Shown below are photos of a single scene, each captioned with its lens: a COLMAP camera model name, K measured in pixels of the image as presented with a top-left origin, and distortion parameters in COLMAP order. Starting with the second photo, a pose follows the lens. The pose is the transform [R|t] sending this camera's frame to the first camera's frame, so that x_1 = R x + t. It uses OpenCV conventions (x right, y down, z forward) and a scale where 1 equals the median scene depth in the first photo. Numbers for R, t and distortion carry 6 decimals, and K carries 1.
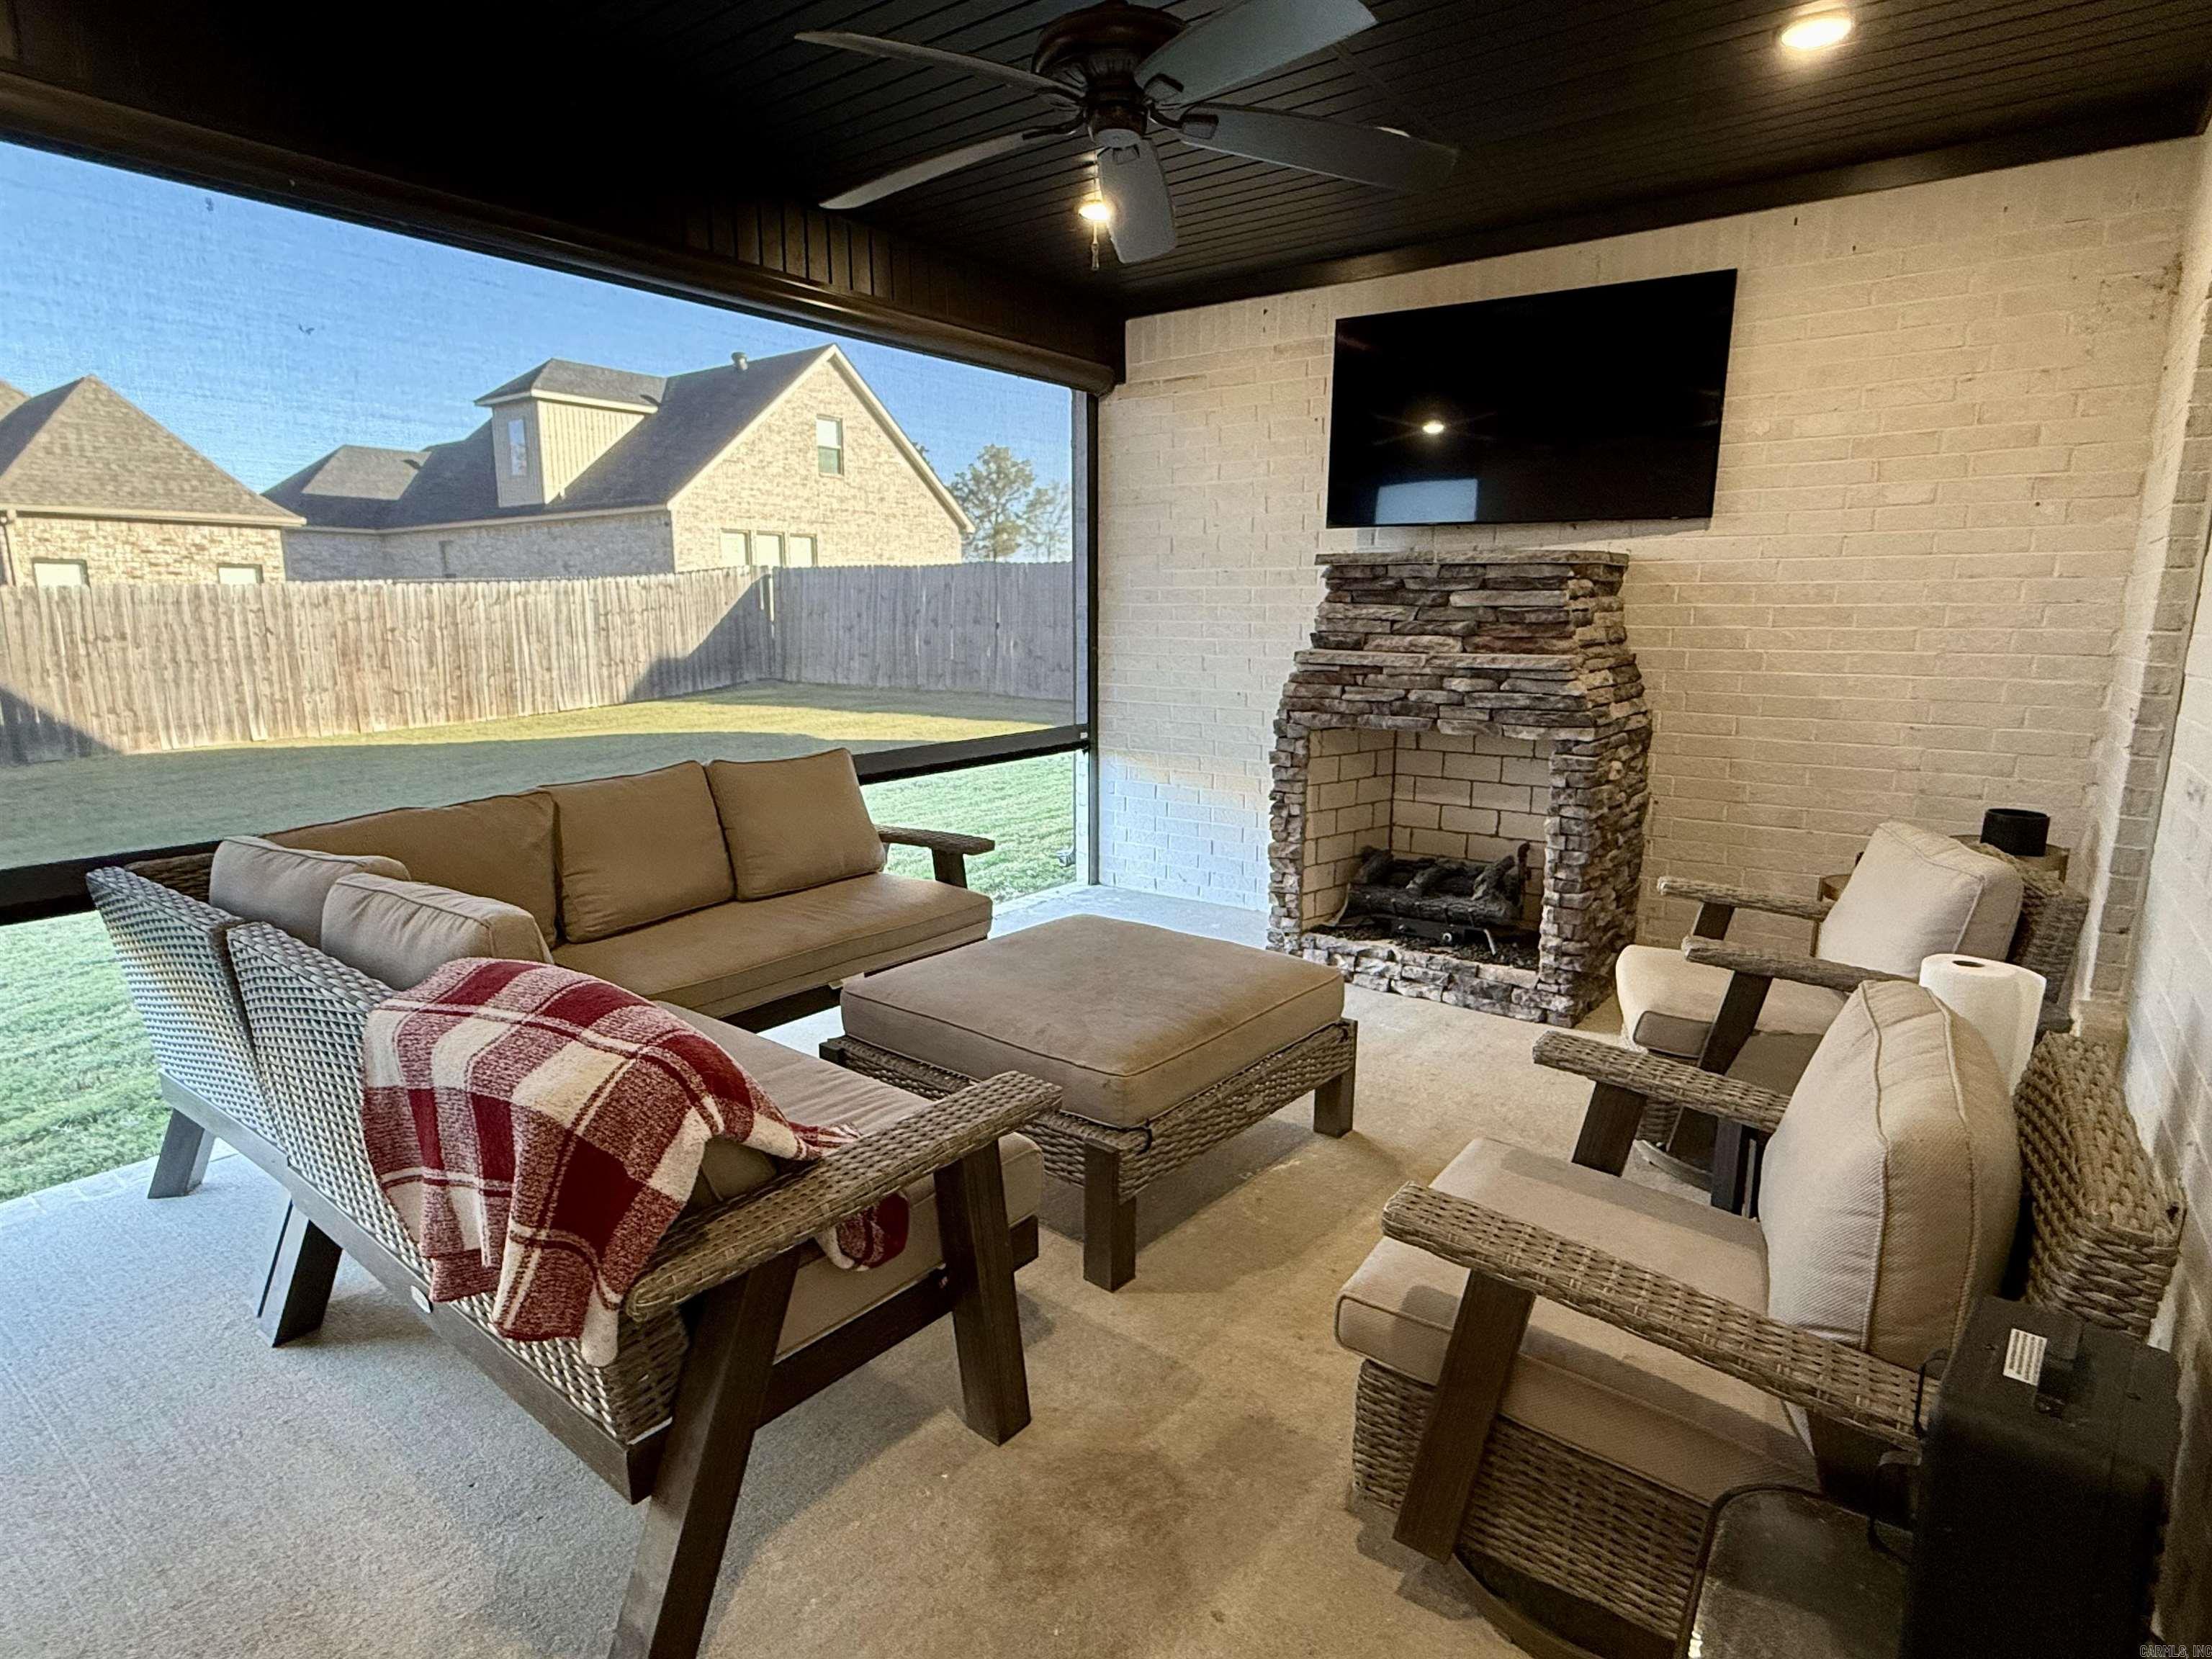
lens RADIAL K [[1183.0, 0, 1115.8], [0, 1183.0, 828.5], [0, 0, 1]] dist [0.000375, 0.004529]
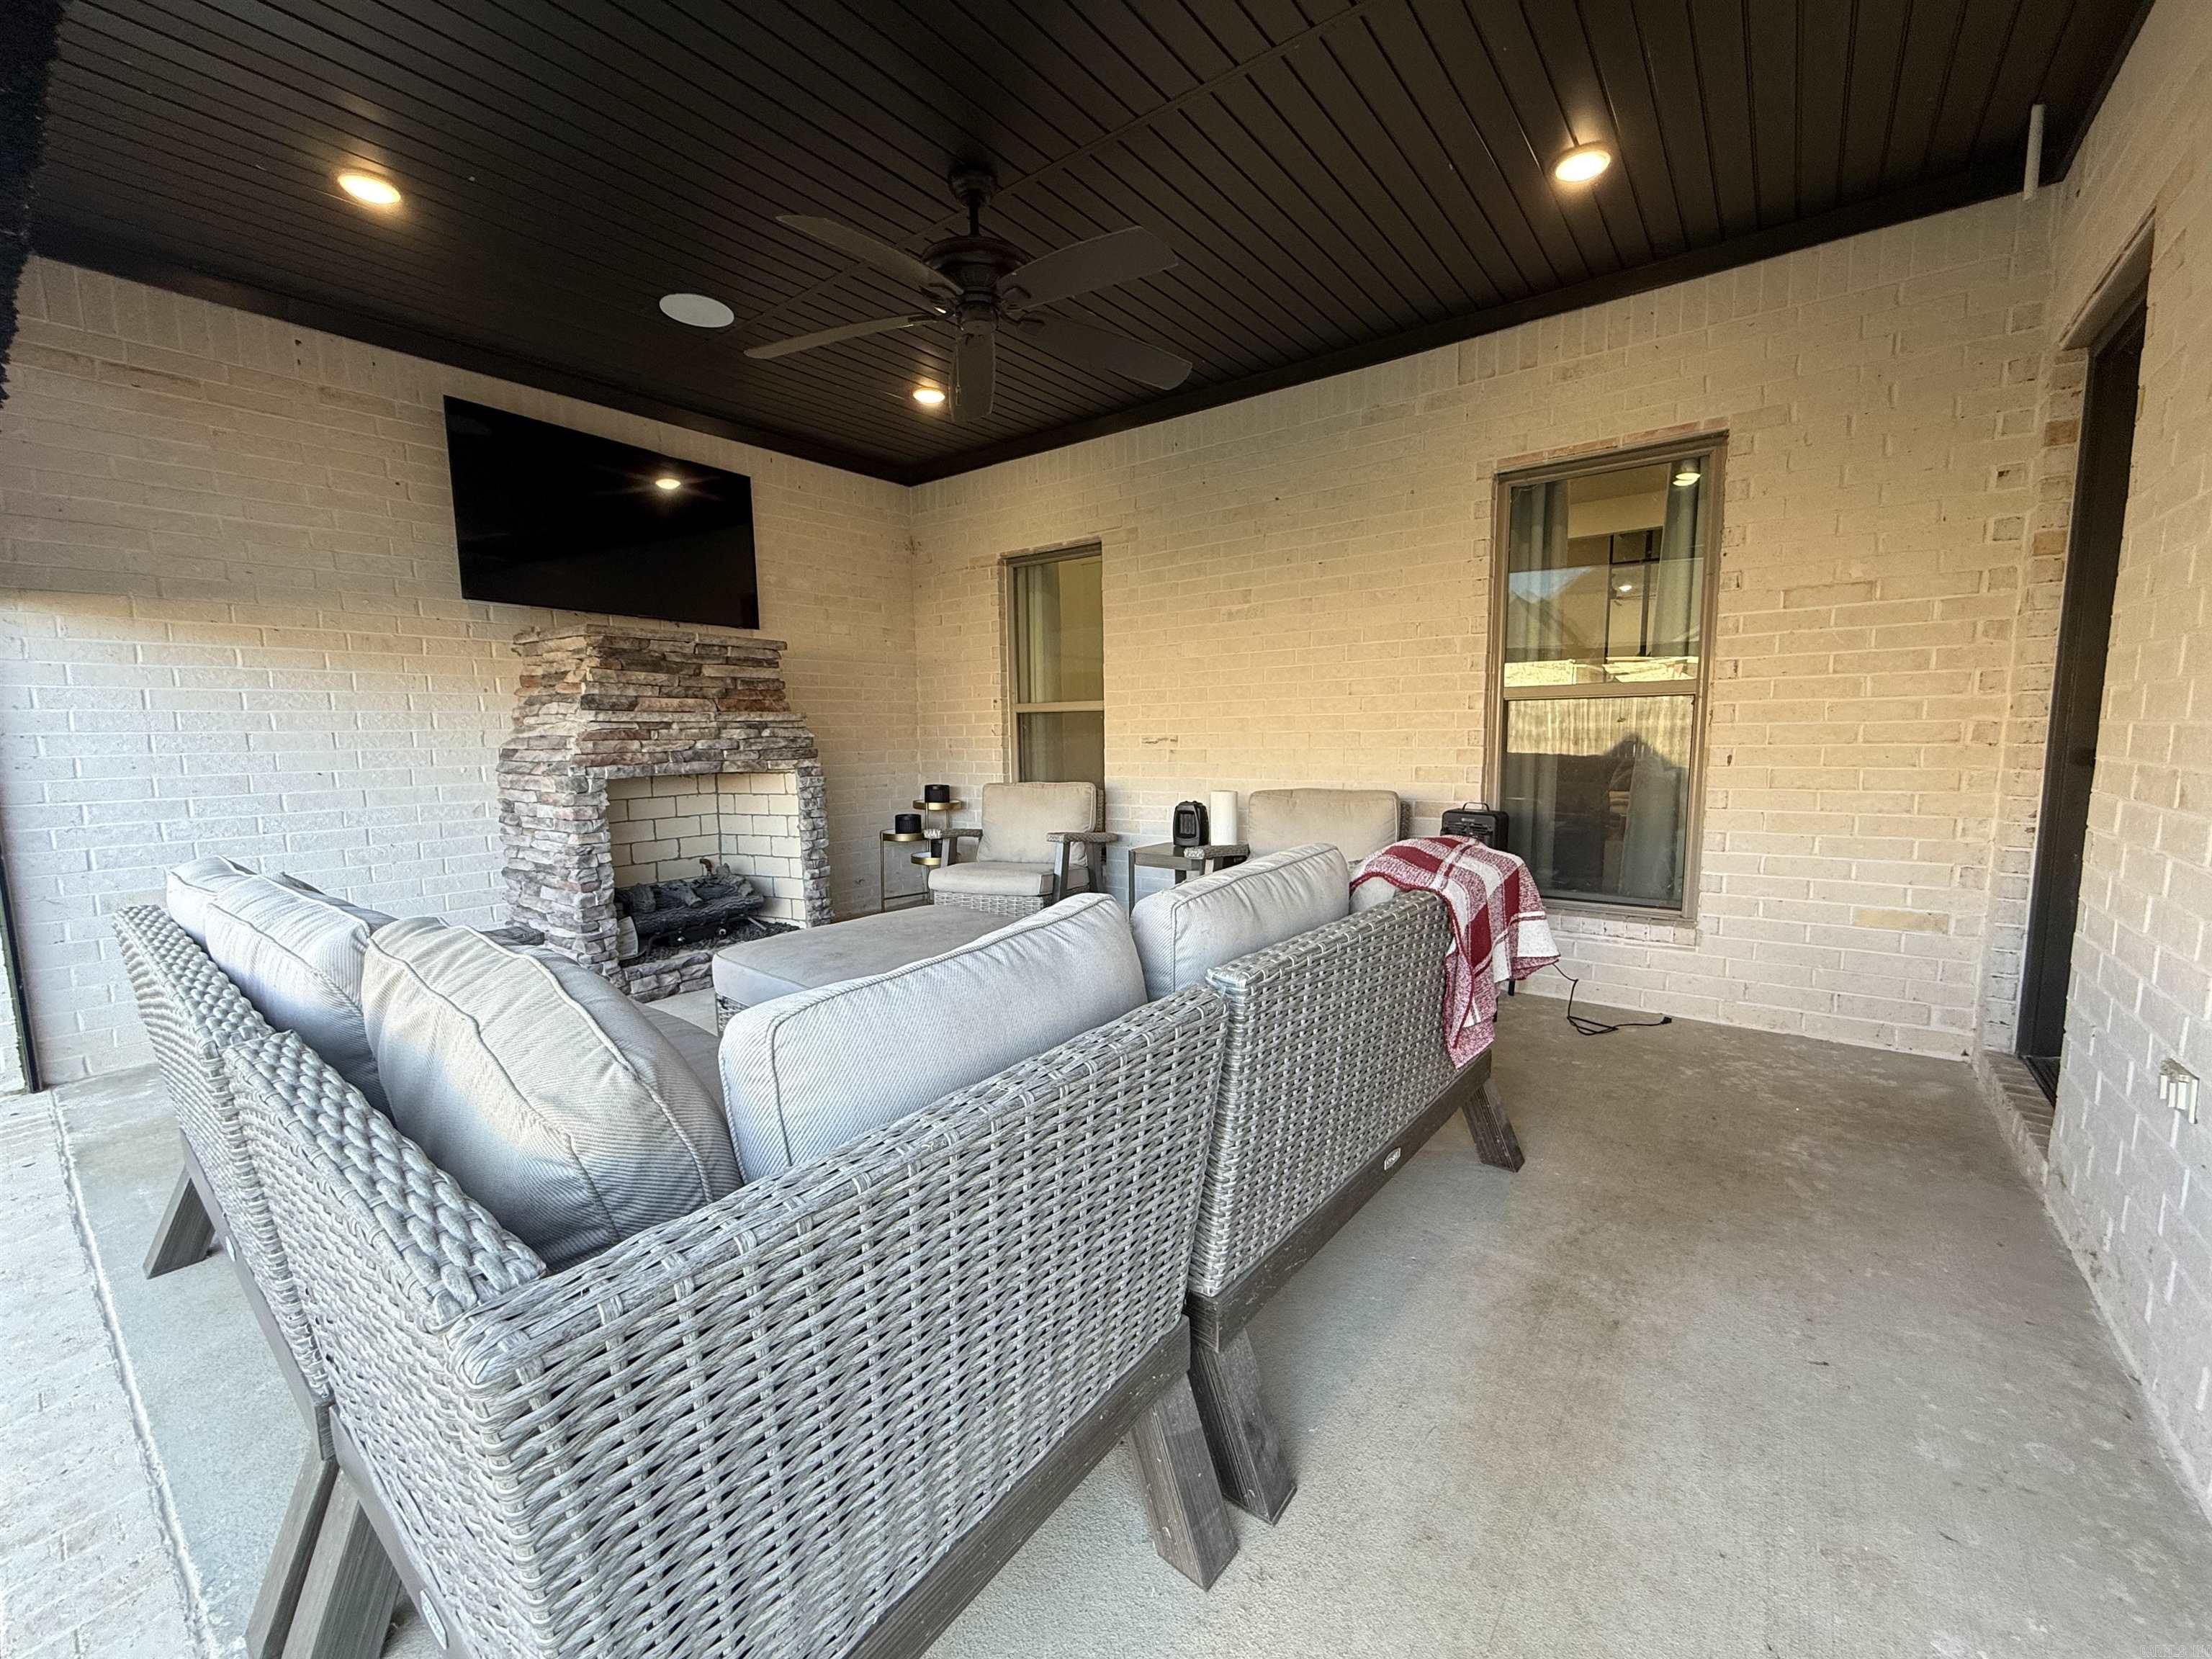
lens RADIAL K [[881.3, 0, 1109.2], [0, 881.3, 817.4], [0, 0, 1]] dist [-0.001016, 0.000001]
pose [[0.017447, -0.106594, 0.994150, -0.682511], [0.195775, 0.975418, 0.101150, -0.046457], [-0.980494, 0.192865, 0.037886, 0.548901]]
